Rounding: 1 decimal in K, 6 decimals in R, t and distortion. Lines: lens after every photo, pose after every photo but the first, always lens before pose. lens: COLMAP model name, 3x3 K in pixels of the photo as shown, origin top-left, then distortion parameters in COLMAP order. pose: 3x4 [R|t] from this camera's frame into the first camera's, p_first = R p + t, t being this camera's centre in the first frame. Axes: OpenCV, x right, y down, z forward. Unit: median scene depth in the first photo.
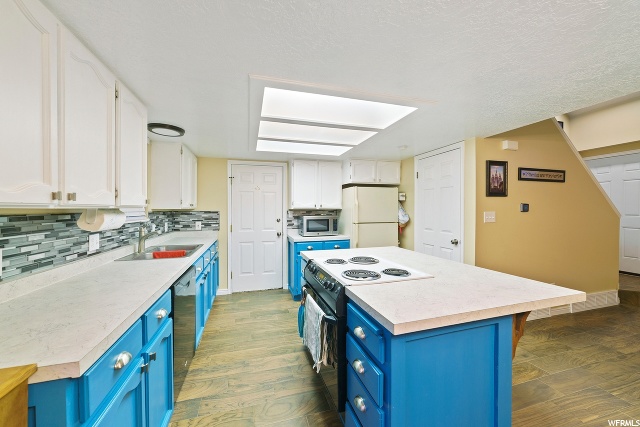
lens RADIAL K [[245.9, 0, 317.0], [0, 245.9, 211.3], [0, 0, 1]] dist [-0.022255, 0.006920]
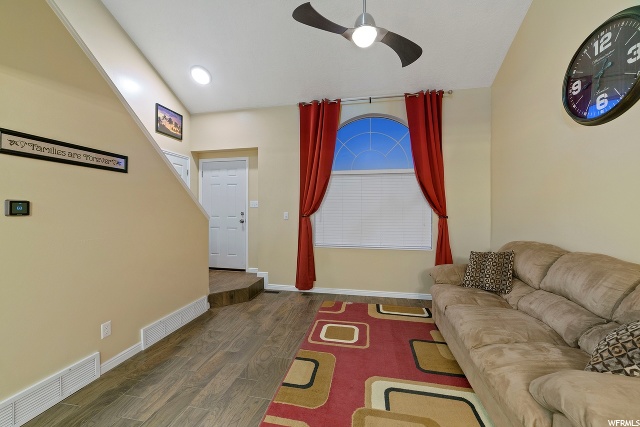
lens RADIAL K [[247.7, 0, 319.1], [0, 247.7, 210.8], [0, 0, 1]] dist [-0.023029, 0.008246]
pose [[0.462347, 0.002083, 0.886697, 0.591351], [0.006256, 0.999965, -0.005611, -0.001249], [-0.886677, 0.008142, 0.462317, 0.155690]]
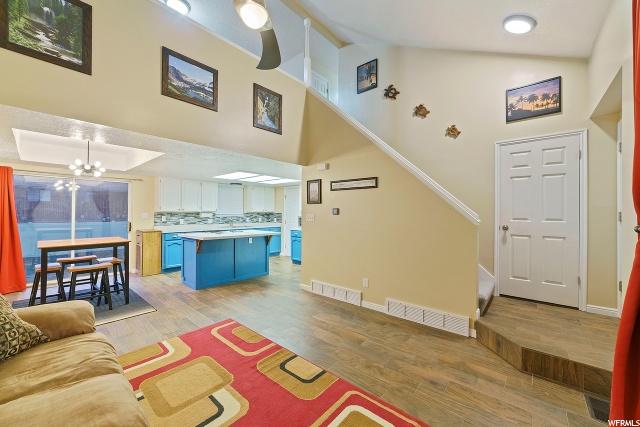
lens RADIAL K [[250.5, 0, 316.7], [0, 250.5, 210.1], [0, 0, 1]] dist [-0.023027, 0.008891]
pose [[0.537782, -0.004439, -0.843072, 1.663519], [-0.011522, 0.999854, -0.012614, -0.003550], [0.843005, 0.016497, 0.537653, 0.162334]]
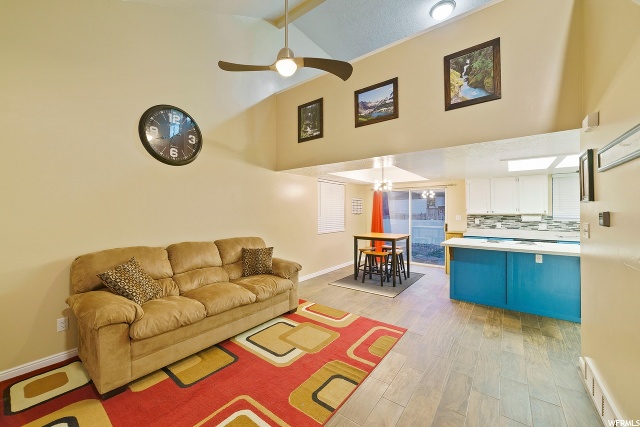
lens RADIAL K [[250.5, 0, 316.7], [0, 250.5, 210.1], [0, 0, 1]] dist [-0.023027, 0.008891]
pose [[-0.808972, 0.000444, -0.587847, 1.483634], [0.000042, 1.000000, 0.000697, -0.030741], [0.587847, 0.000539, -0.808972, 0.919584]]
